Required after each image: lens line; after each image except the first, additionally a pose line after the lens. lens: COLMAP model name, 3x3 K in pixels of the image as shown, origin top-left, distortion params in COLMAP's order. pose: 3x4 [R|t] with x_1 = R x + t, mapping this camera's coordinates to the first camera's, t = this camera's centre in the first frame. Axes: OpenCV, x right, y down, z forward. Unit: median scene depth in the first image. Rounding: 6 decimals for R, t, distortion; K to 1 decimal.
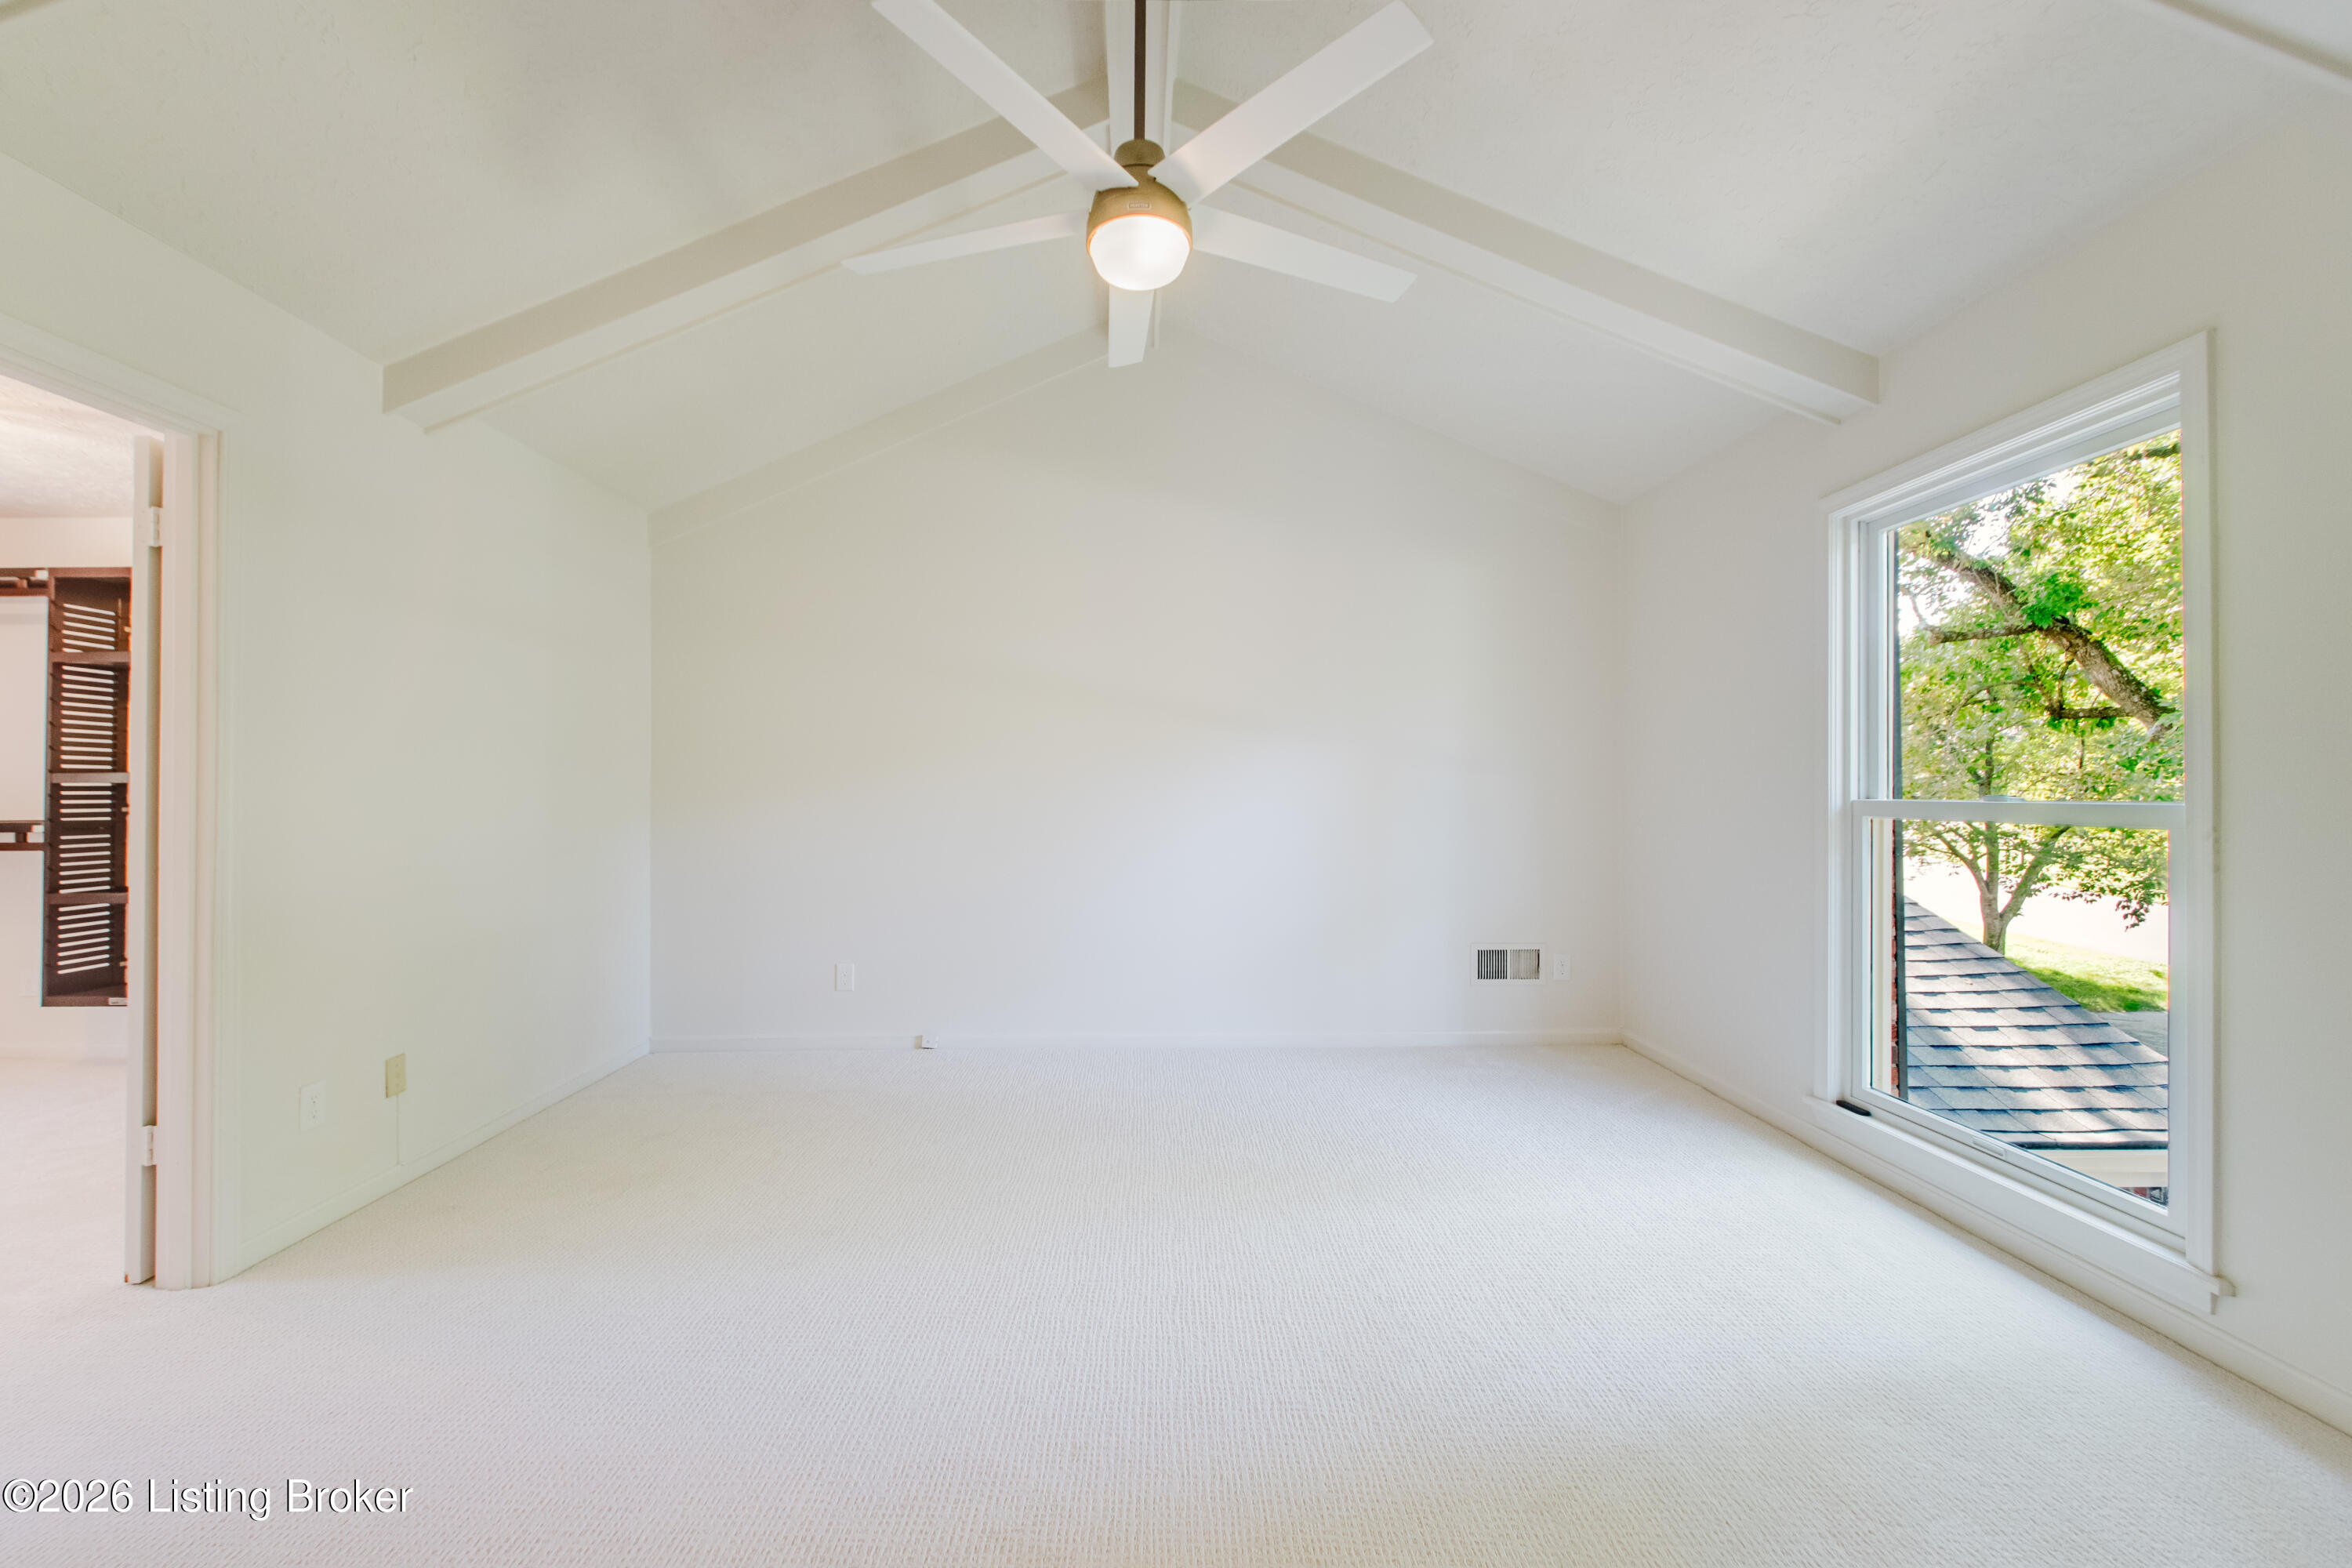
lens RADIAL K [[937.5, 0, 1174.1], [0, 937.5, 781.1], [0, 0, 1]] dist [0.001045, -0.000376]
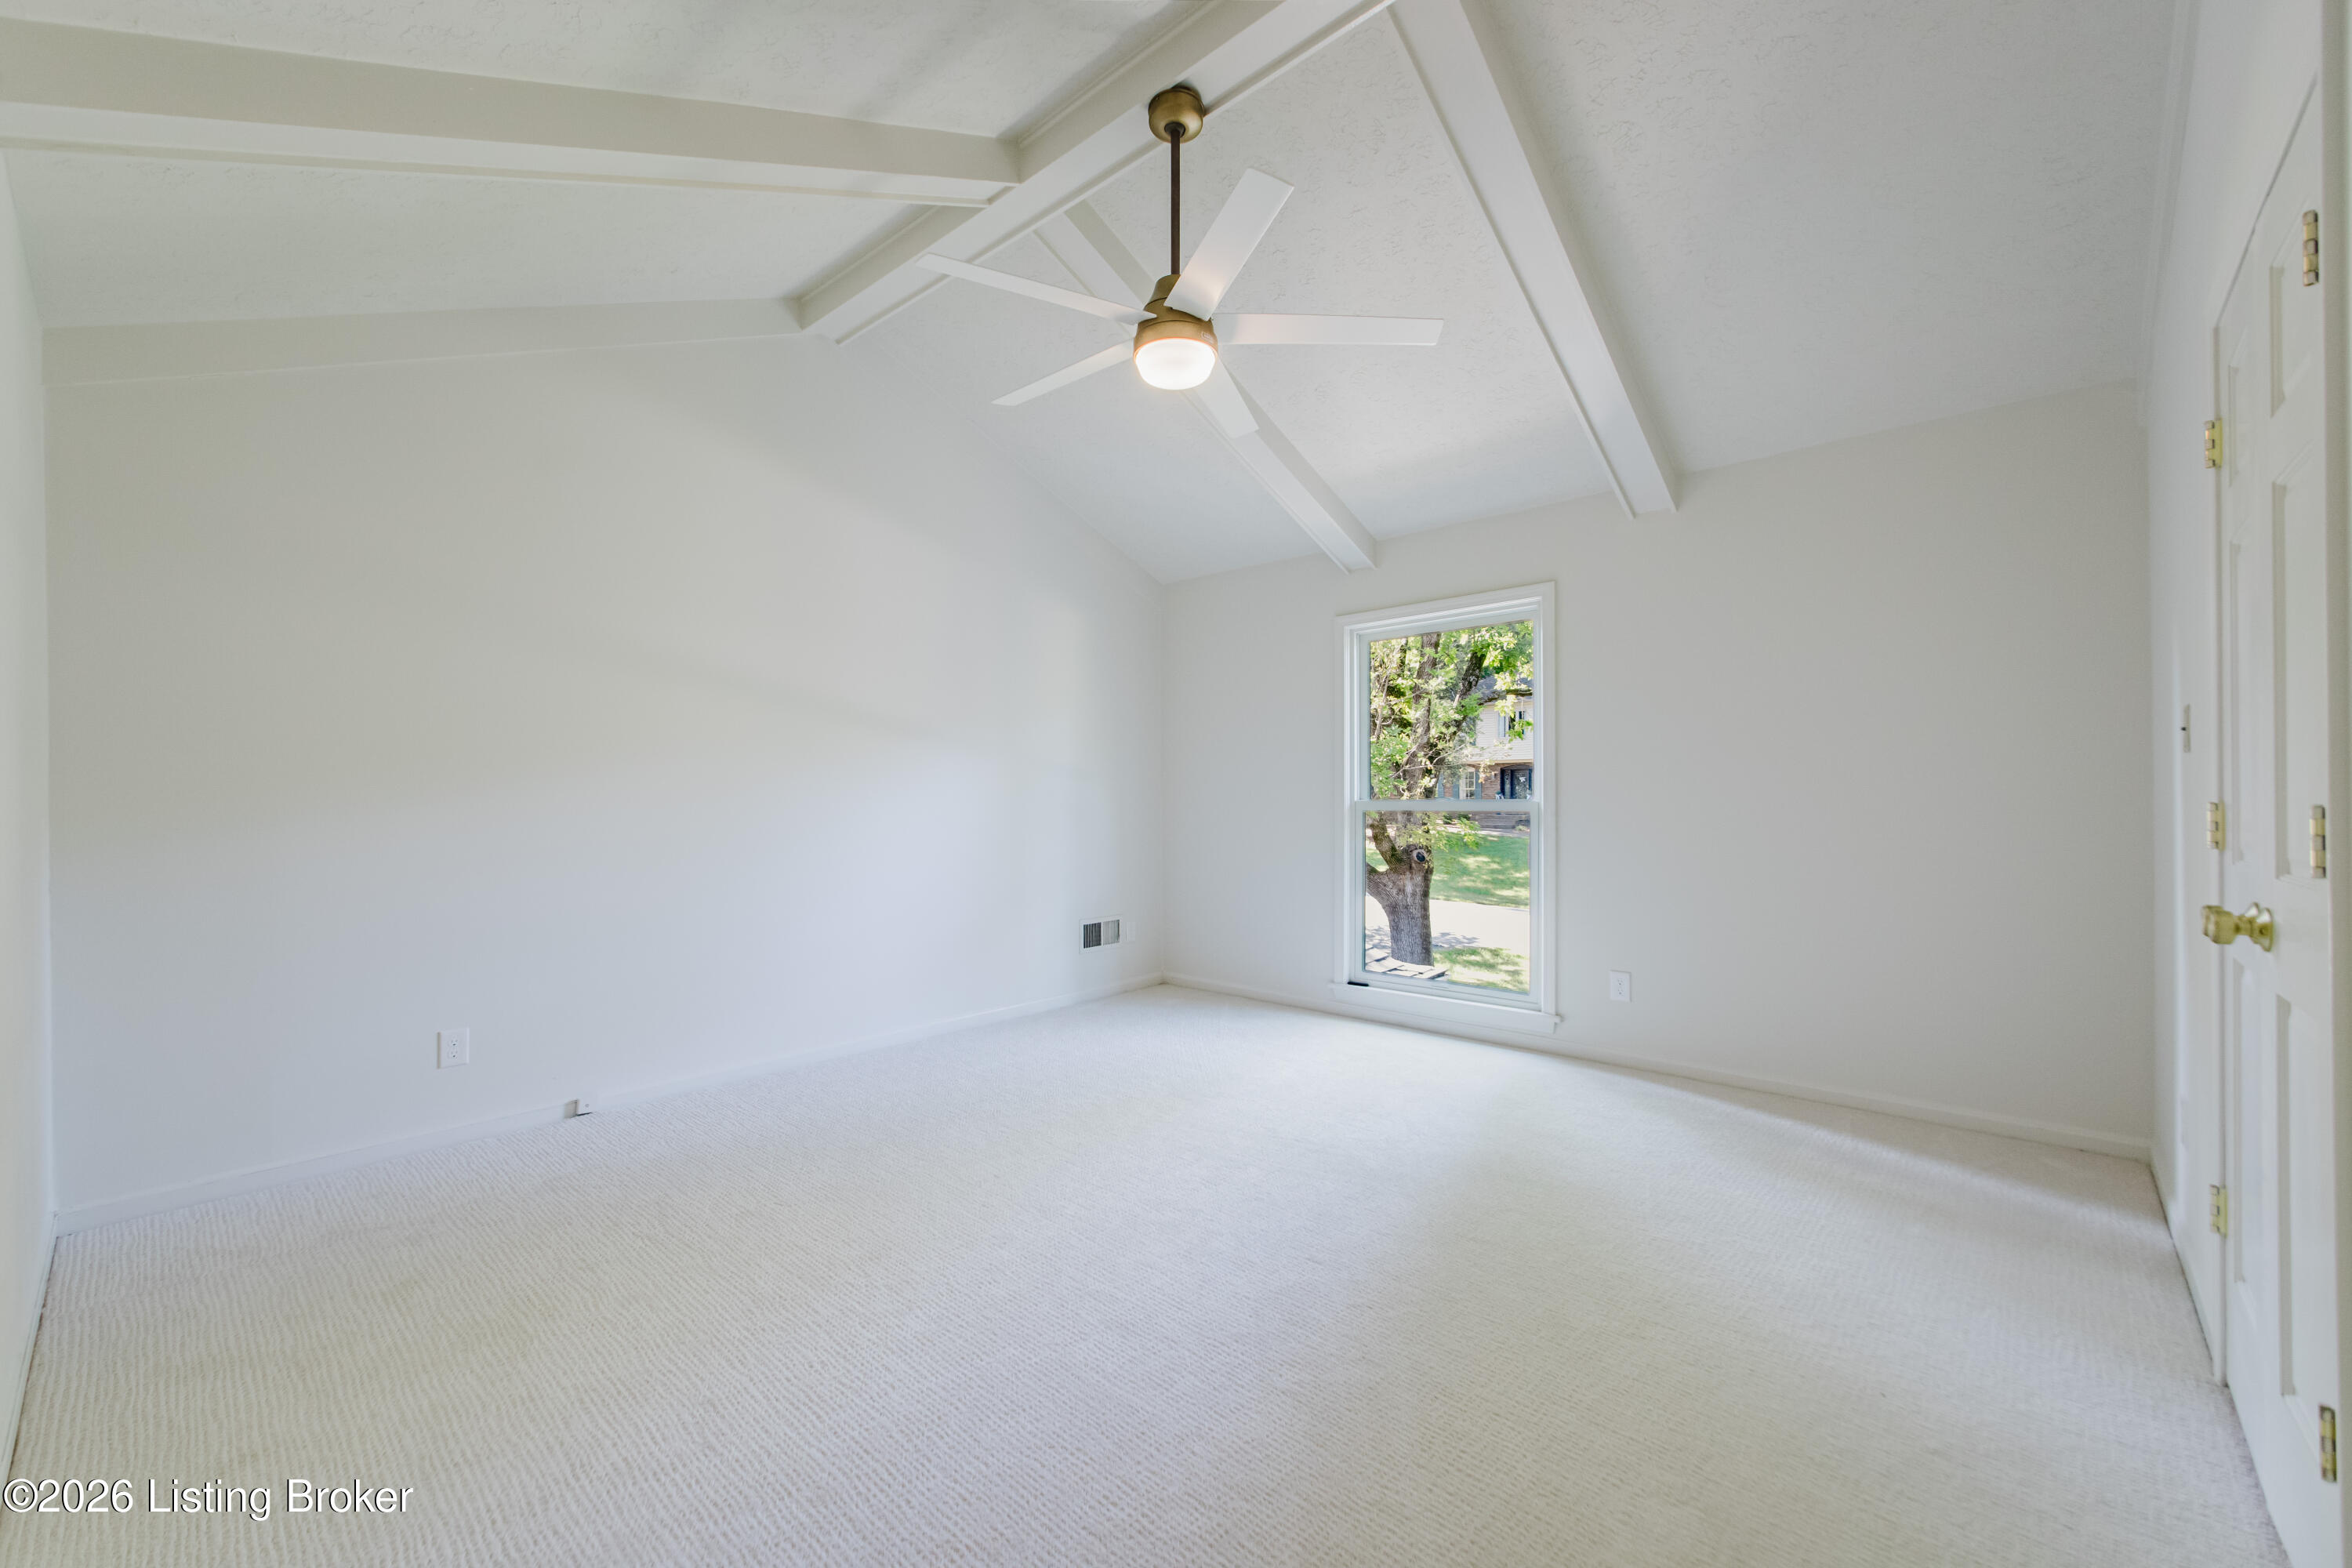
lens RADIAL K [[937.5, 0, 1173.7], [0, 937.5, 784.4], [0, 0, 1]] dist [0.001045, -0.000376]
pose [[0.694135, 0.001148, 0.719844, -0.499121], [-0.000611, 0.999999, -0.001006, -0.004652], [-0.719845, 0.000258, 0.694135, 0.053607]]
